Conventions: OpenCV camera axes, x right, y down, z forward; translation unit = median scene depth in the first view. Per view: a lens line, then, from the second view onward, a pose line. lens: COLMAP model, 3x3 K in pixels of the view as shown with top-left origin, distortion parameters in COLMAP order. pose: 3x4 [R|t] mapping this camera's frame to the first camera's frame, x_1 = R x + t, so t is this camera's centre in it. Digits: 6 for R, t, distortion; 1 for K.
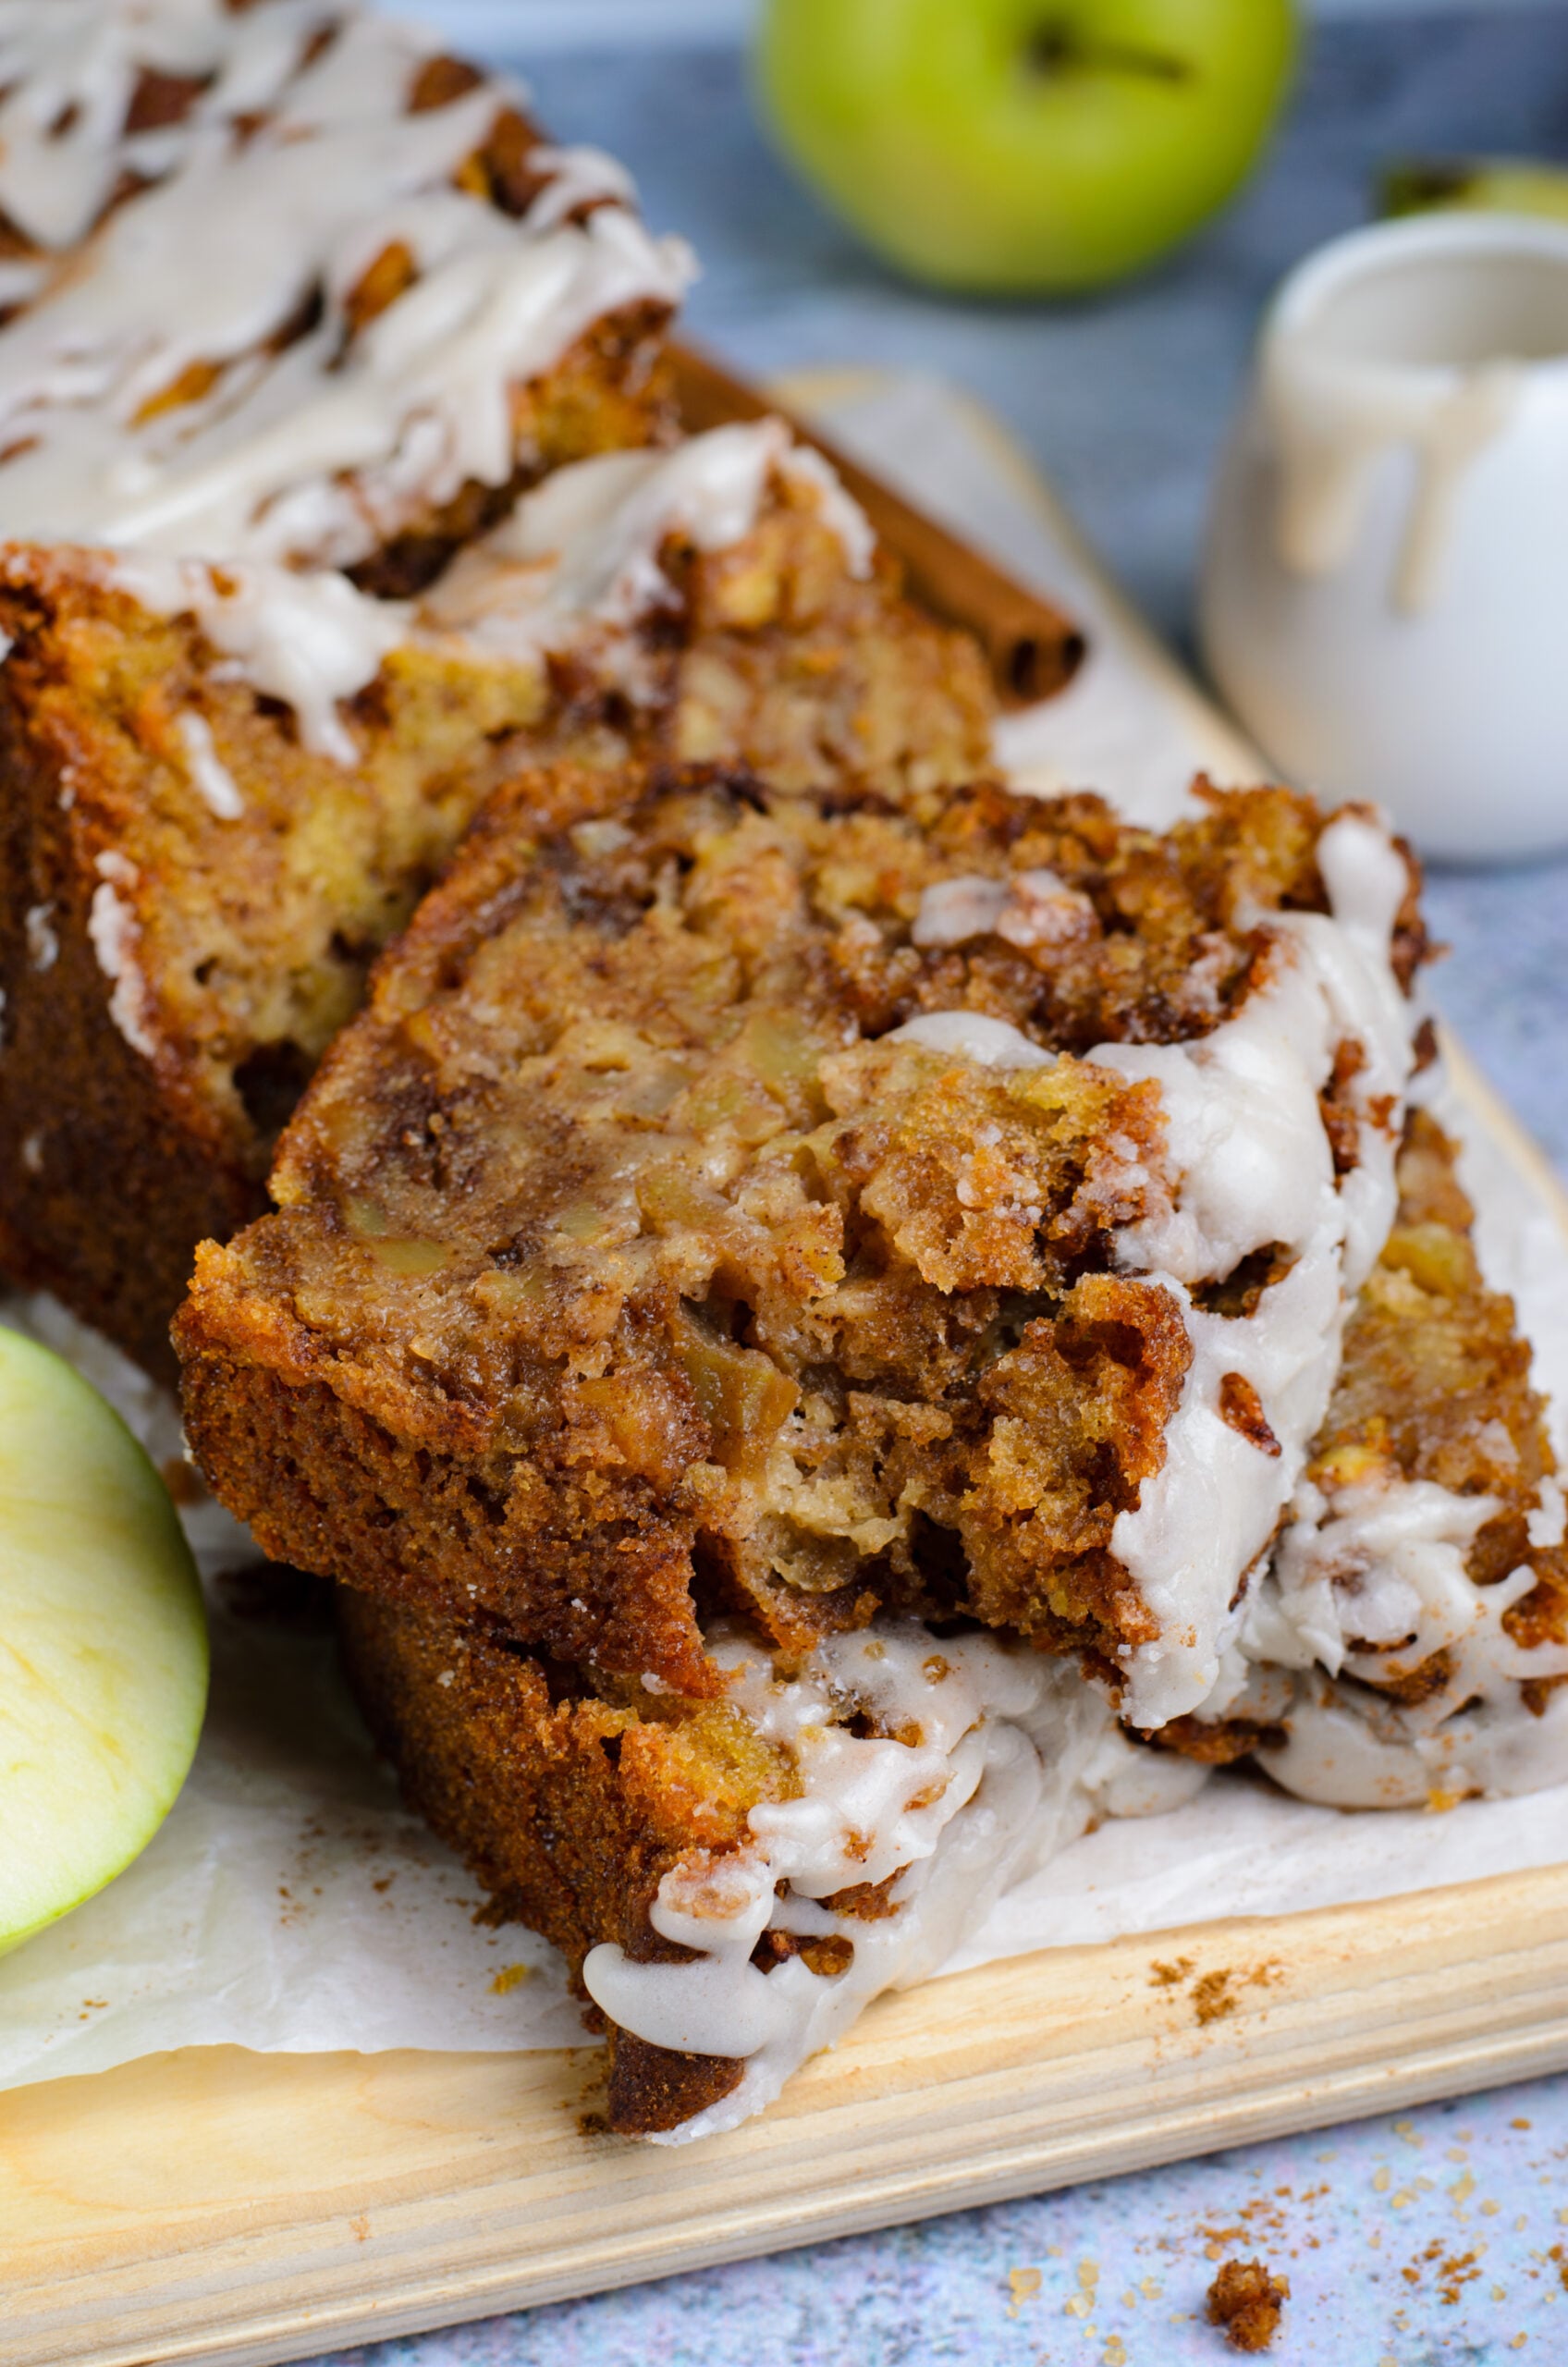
lens RADIAL K [[7495.8, 0, 784.0], [0, 7495.8, 1183.5], [0, 0, 1]] dist [-0.074370, -0.725941]
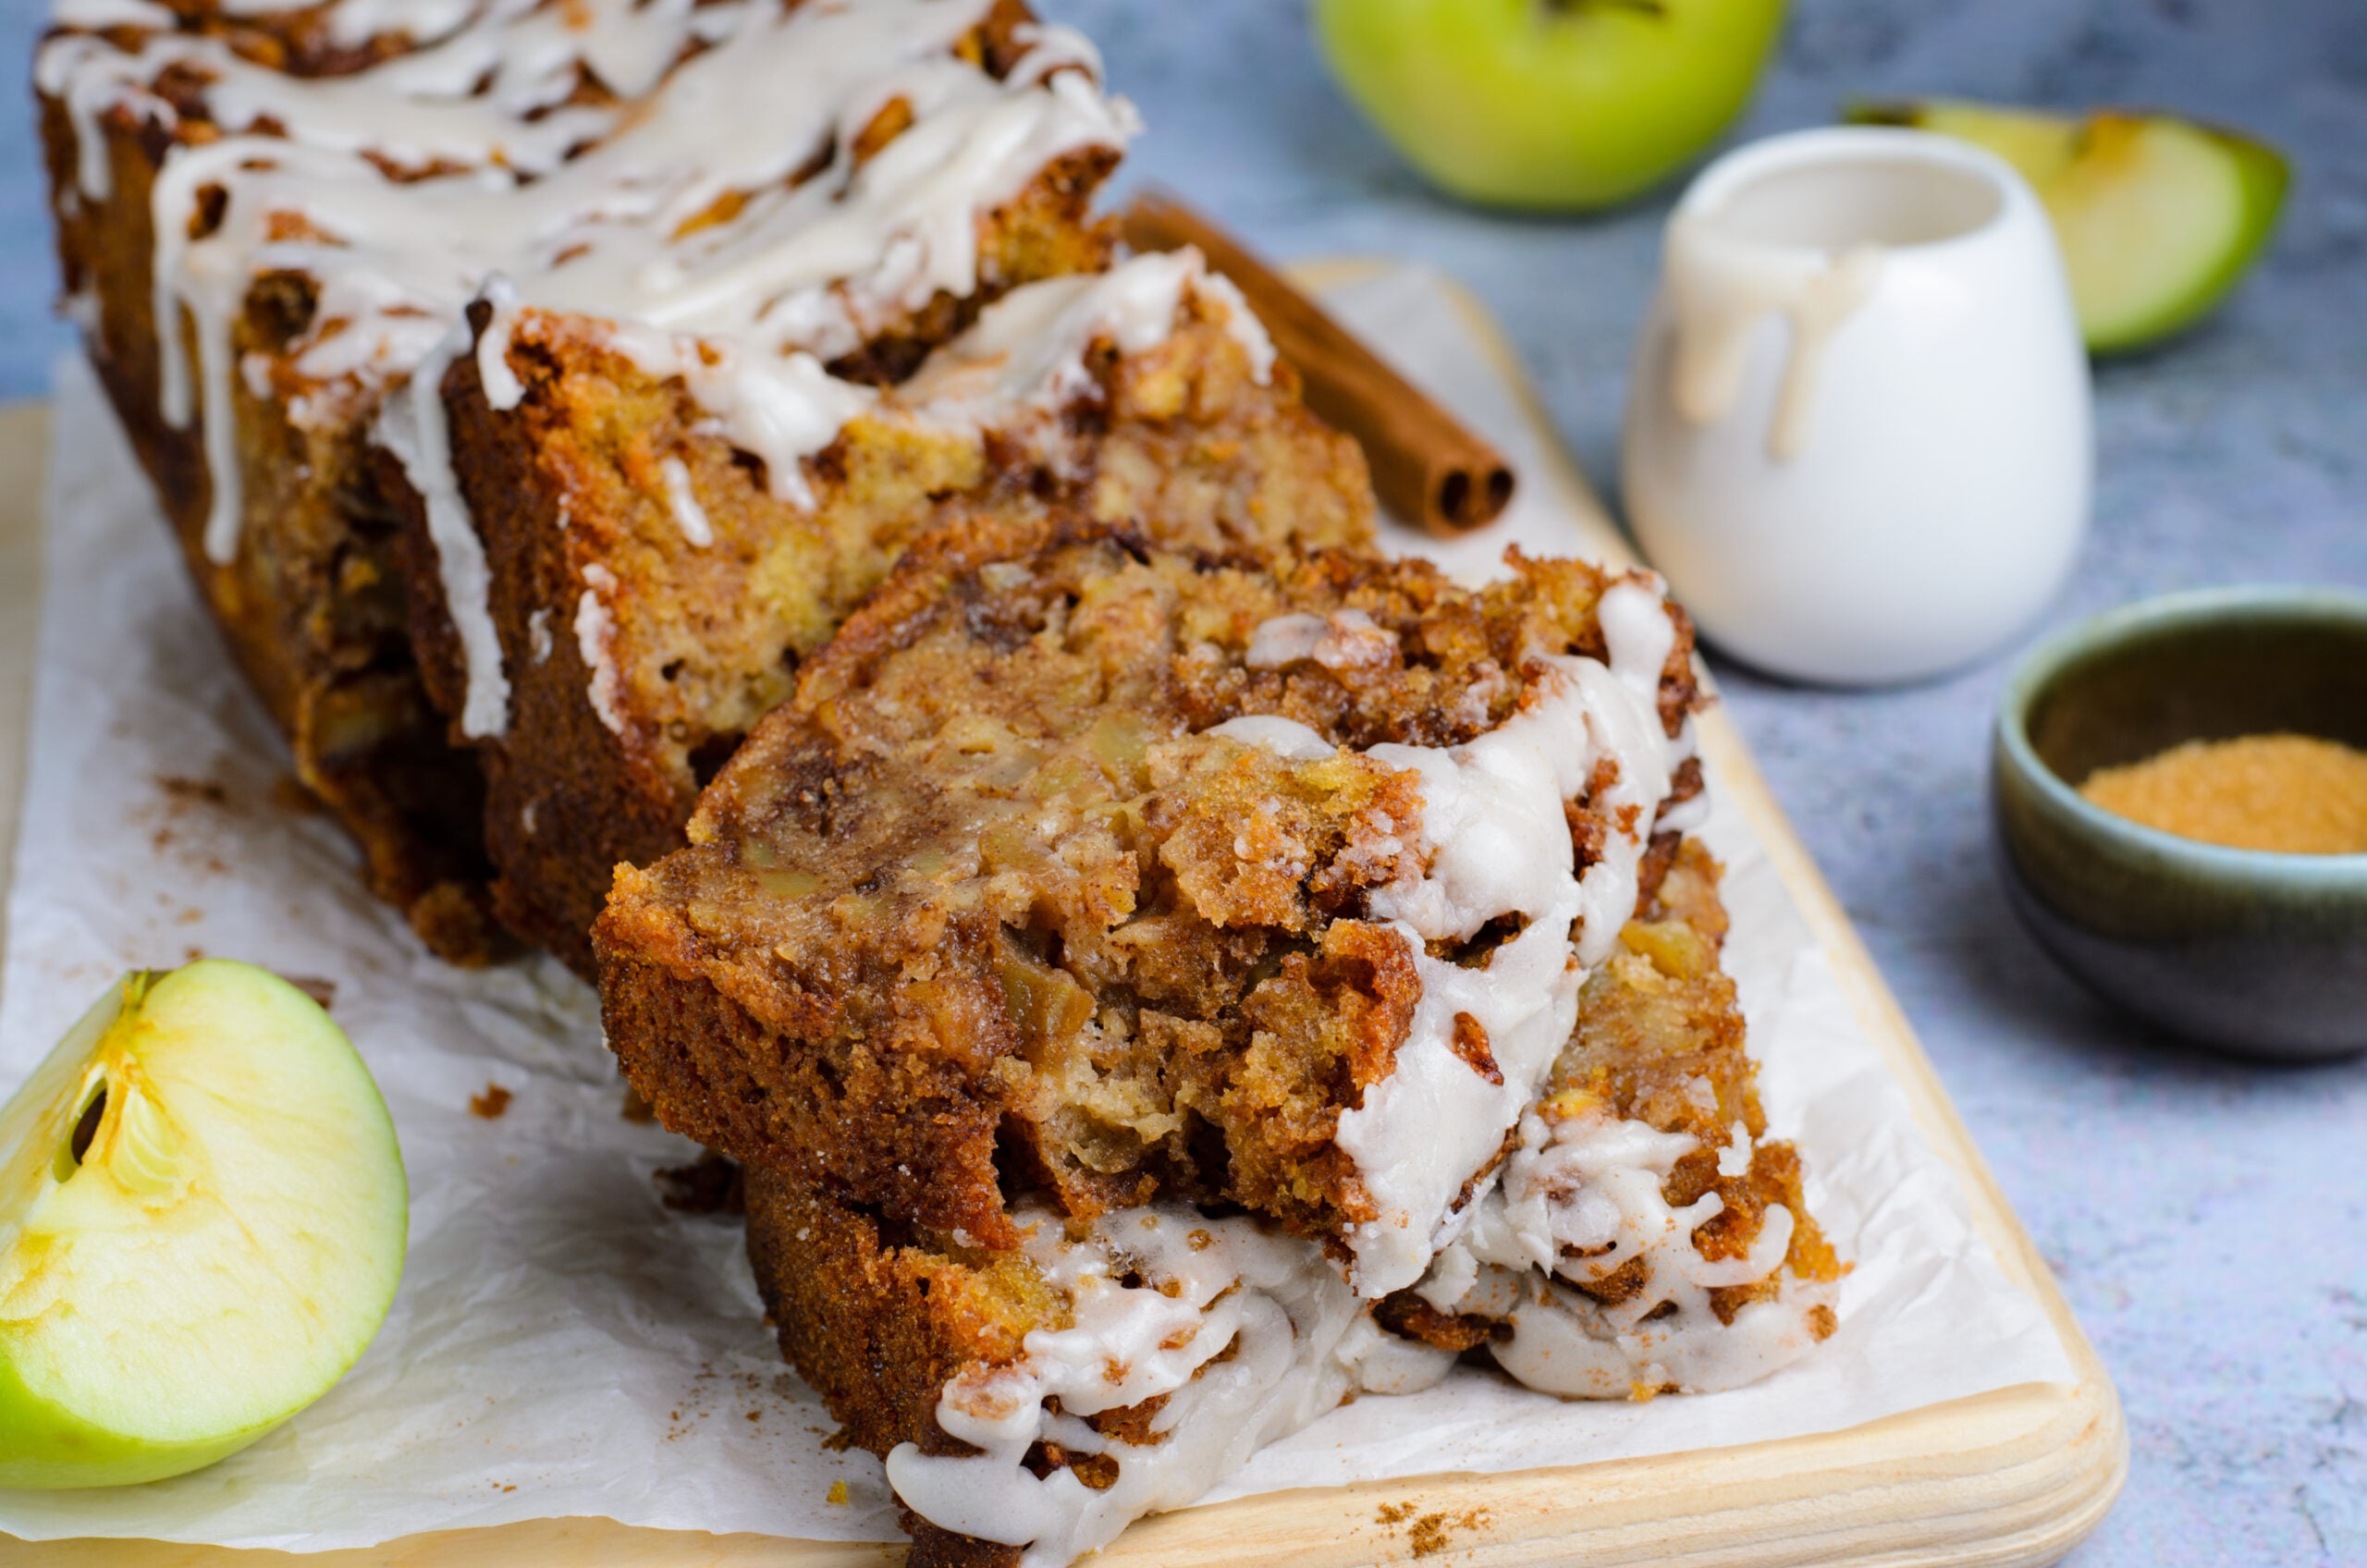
lens RADIAL K [[7495.8, 0, 1183.5], [0, 7495.8, 784.0], [0, 0, 1]] dist [-0.074370, -0.725941]
pose [[0.994362, 0.041917, -0.097406, 0.128448], [-0.049218, 0.996057, -0.073805, 0.078355], [0.093928, 0.078183, 0.992504, -0.199544]]
